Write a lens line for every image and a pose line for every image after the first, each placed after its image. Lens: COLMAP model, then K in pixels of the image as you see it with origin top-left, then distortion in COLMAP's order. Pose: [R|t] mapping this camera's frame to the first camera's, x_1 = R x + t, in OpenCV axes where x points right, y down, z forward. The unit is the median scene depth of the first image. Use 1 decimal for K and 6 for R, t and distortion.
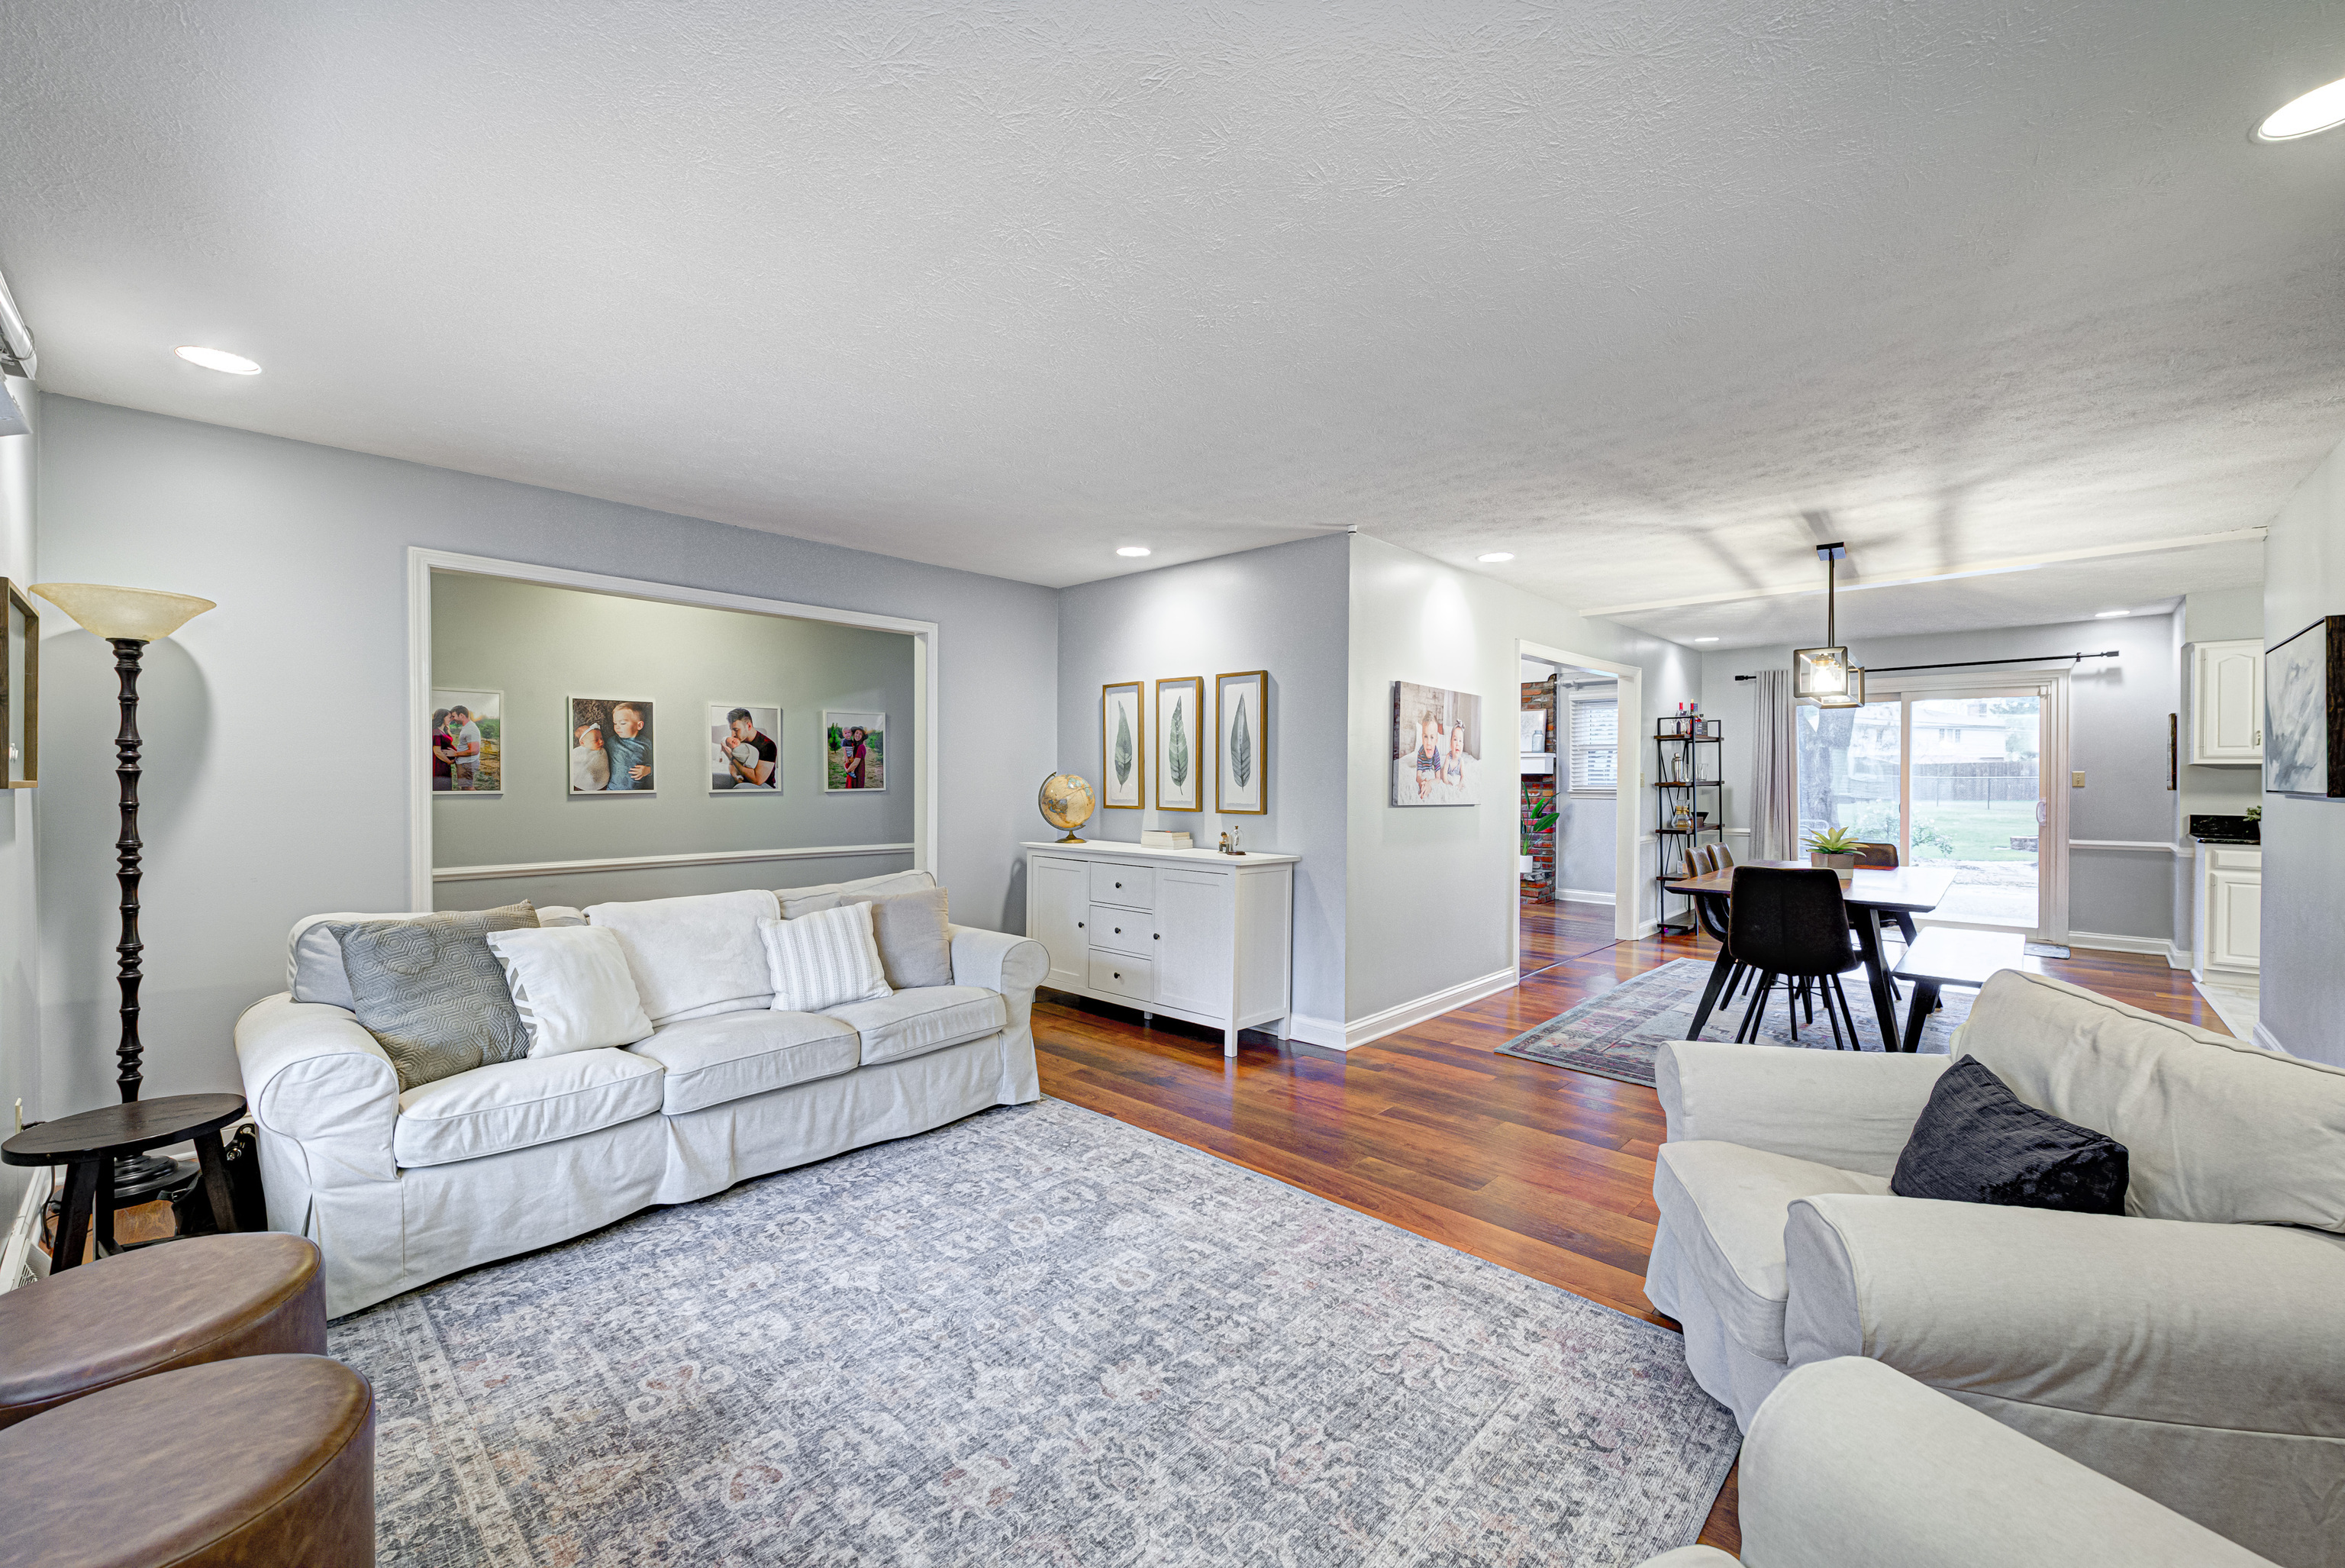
lens RADIAL K [[928.6, 0, 1173.9], [0, 928.6, 784.2], [0, 0, 1]] dist [0.003620, -0.003462]
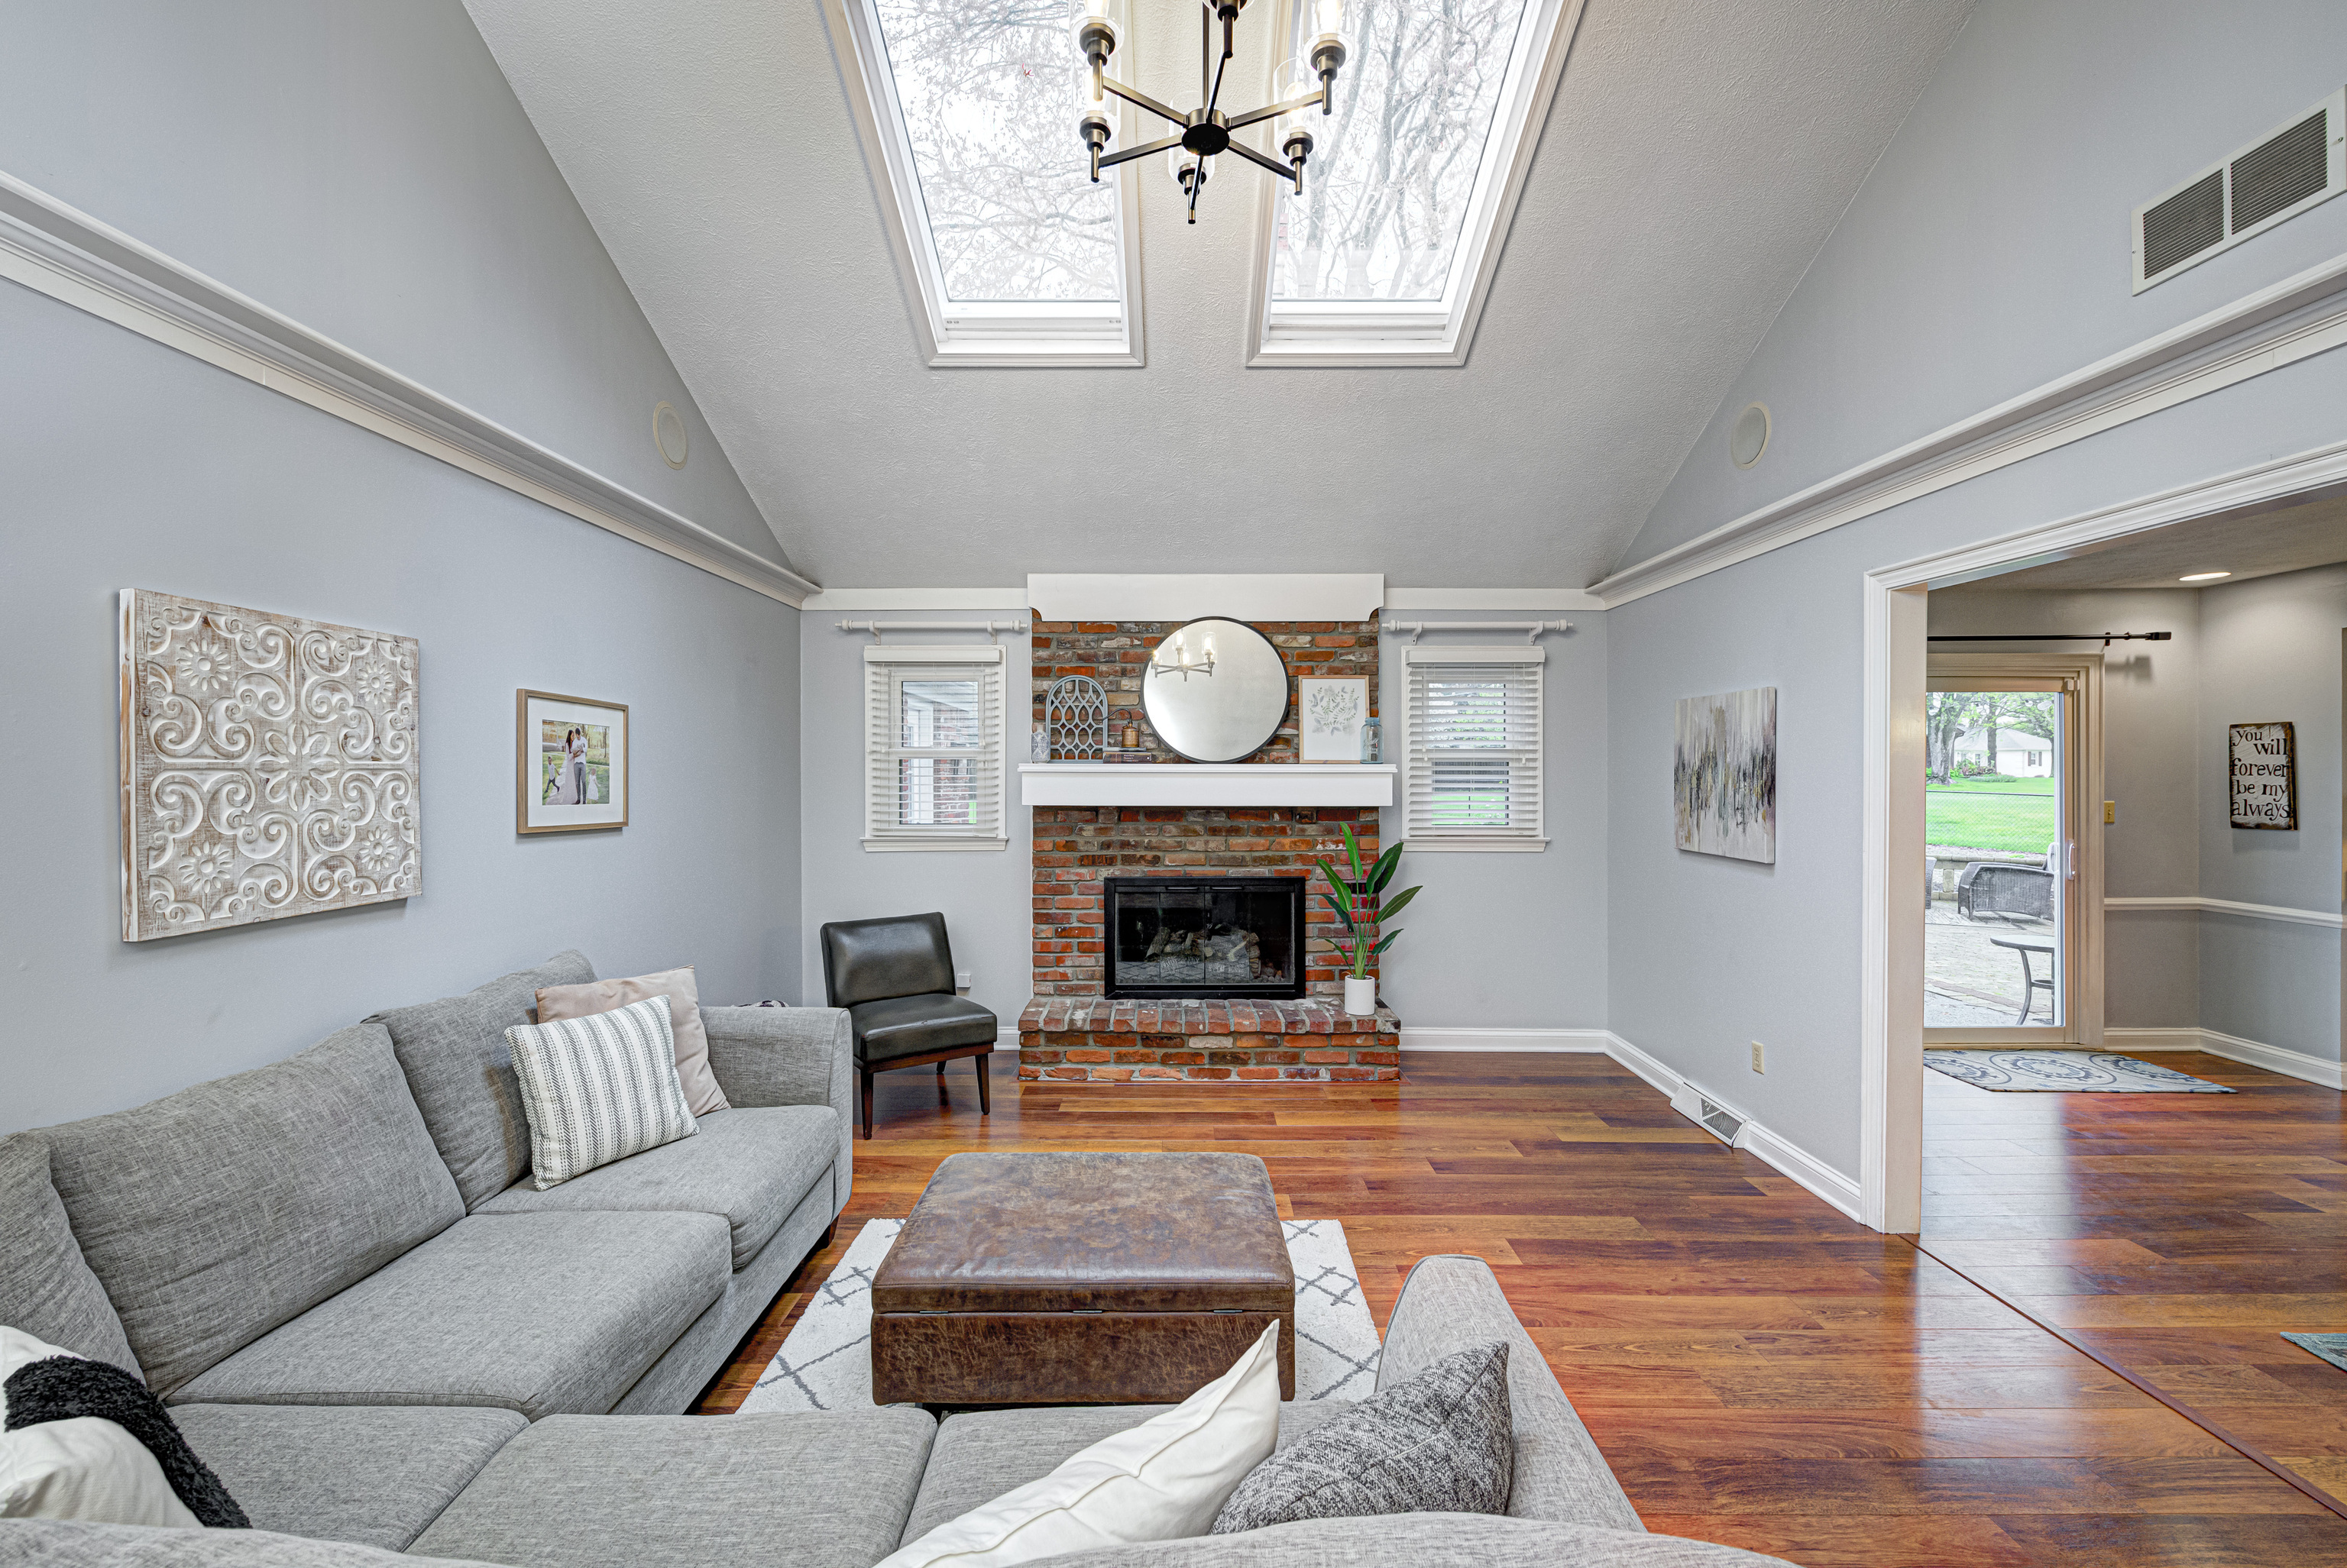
lens RADIAL K [[929.2, 0, 1174.1], [0, 929.2, 782.7], [0, 0, 1]] dist [0.003620, -0.003462]
pose [[0.730417, -0.009007, 0.682942, -0.038079], [0.007691, 0.999958, 0.004963, -0.053278], [-0.682958, 0.001627, 0.730456, 1.406610]]
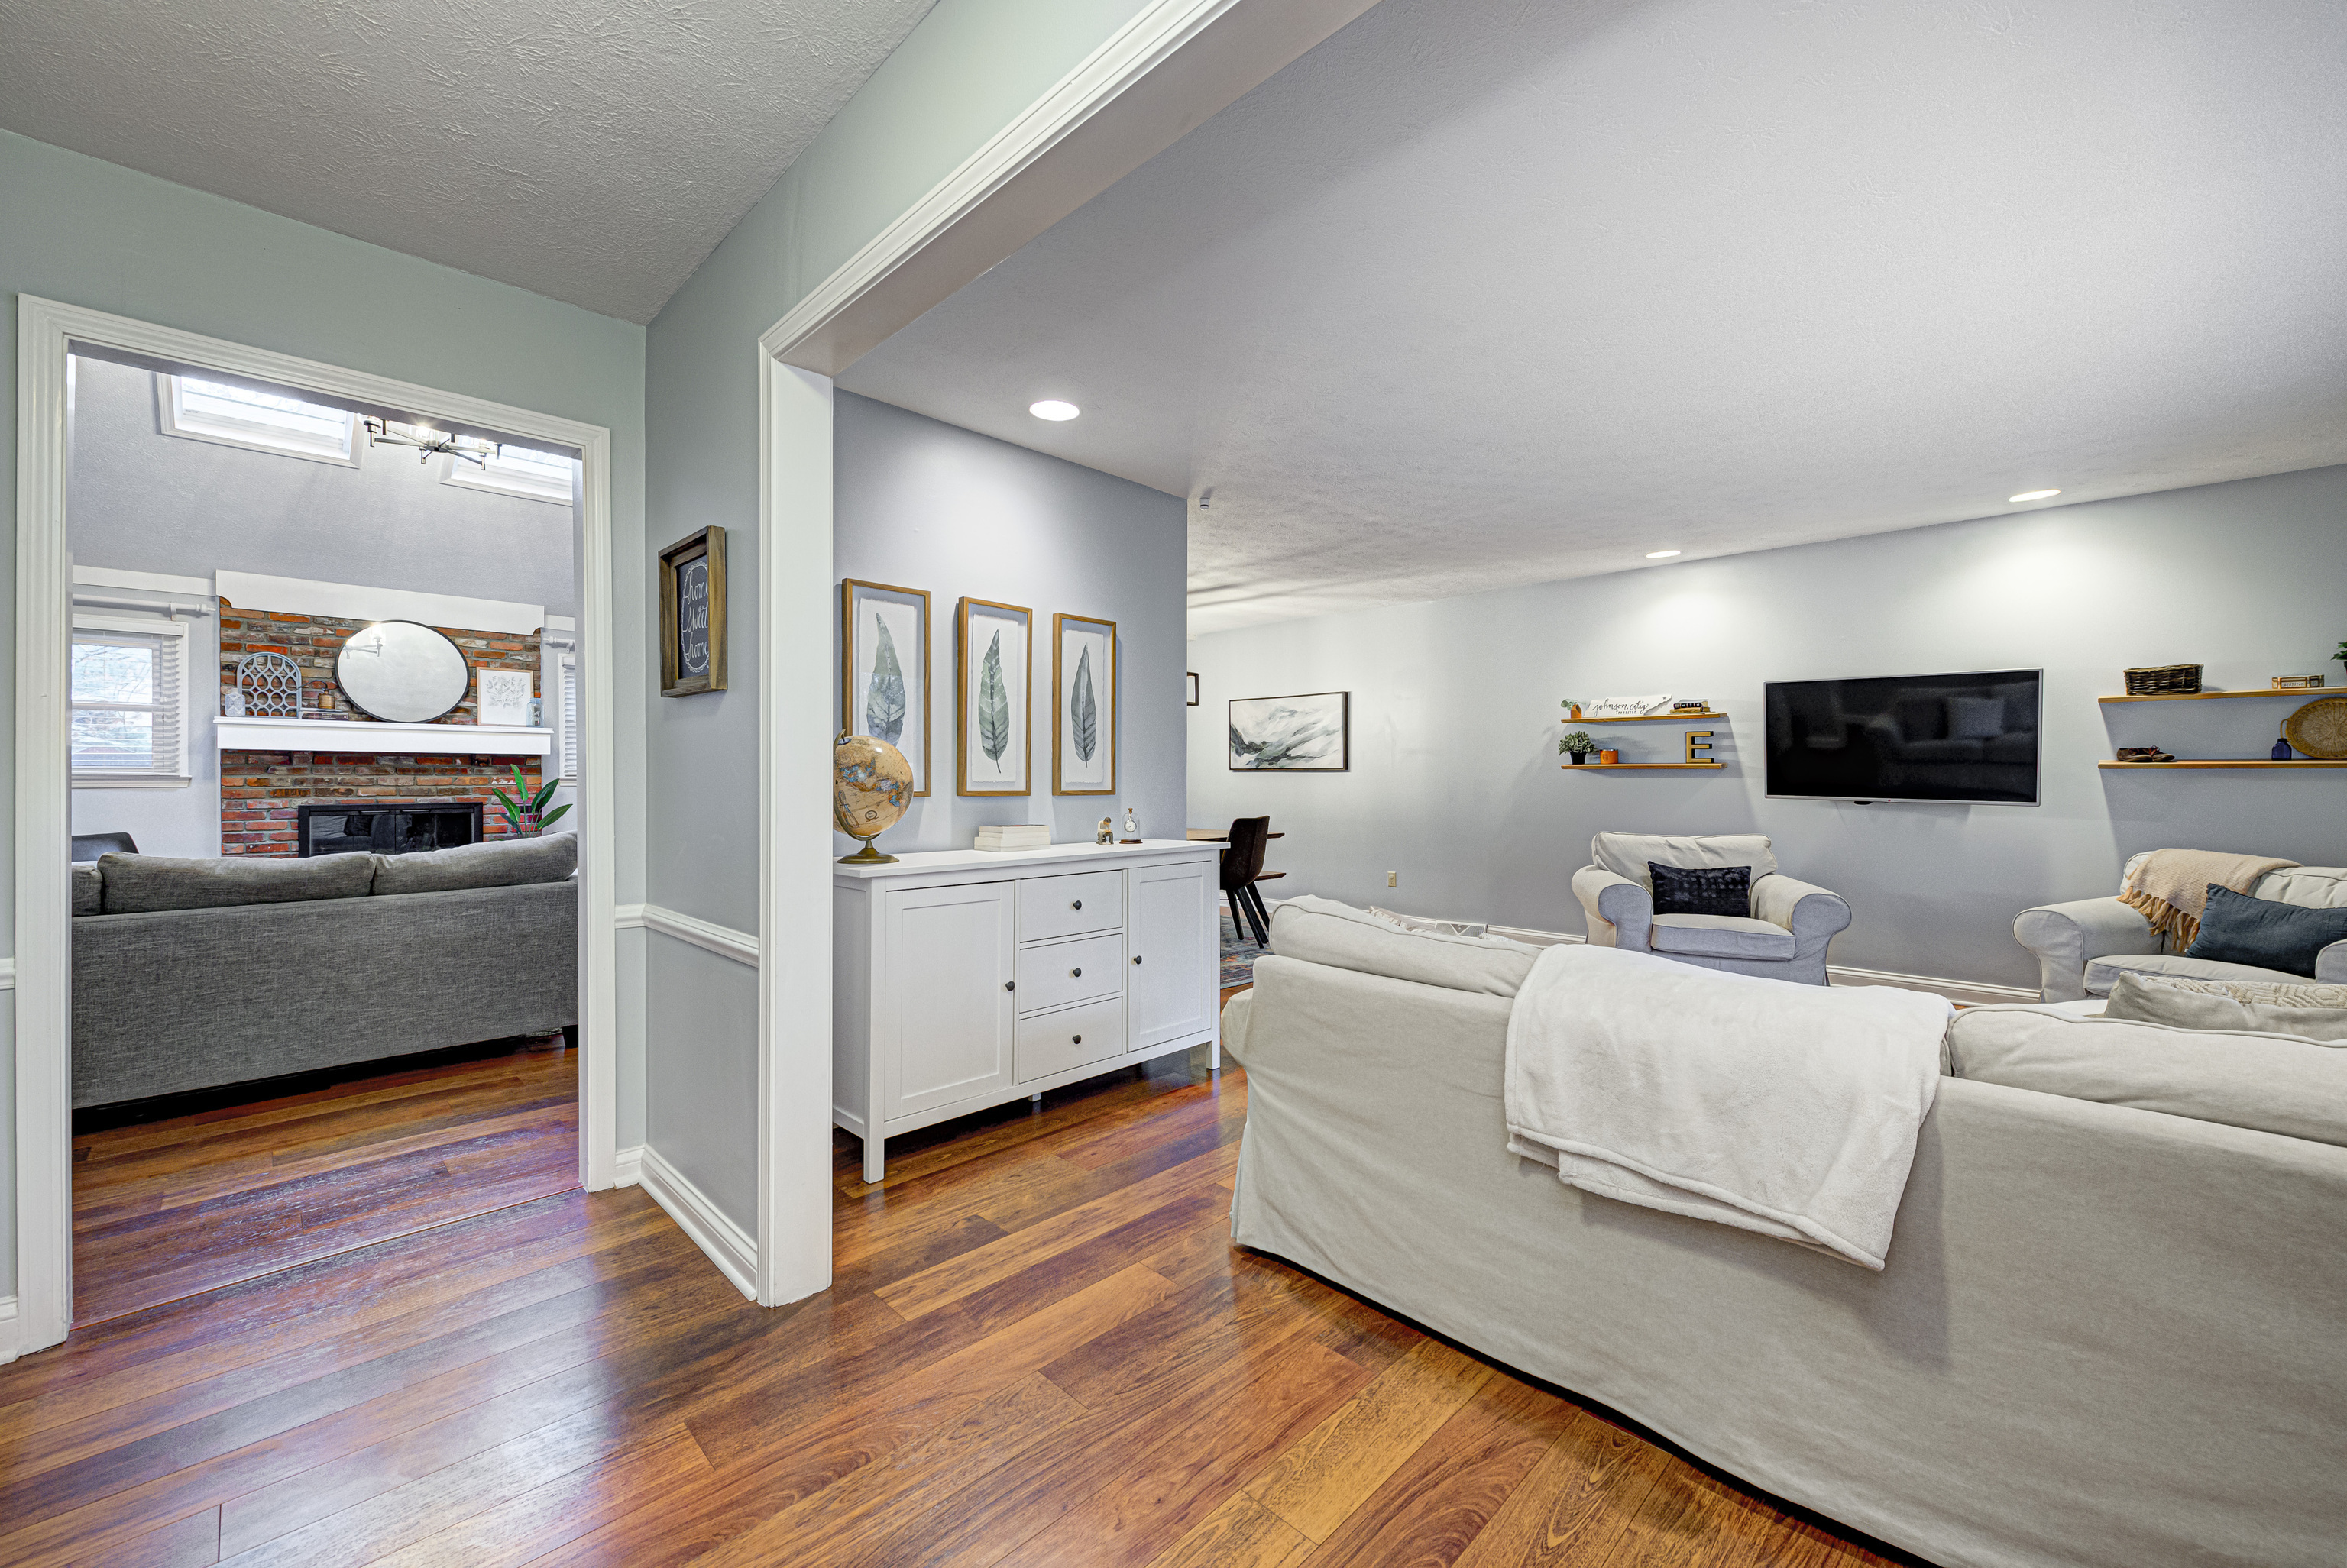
lens RADIAL K [[929.2, 0, 1172.4], [0, 929.2, 783.8], [0, 0, 1]] dist [0.003620, -0.003462]
pose [[0.031334, -0.011944, 0.999438, -0.712600], [0.005094, 0.999918, 0.011790, 0.012950], [-0.999496, 0.004722, 0.031392, 0.885669]]
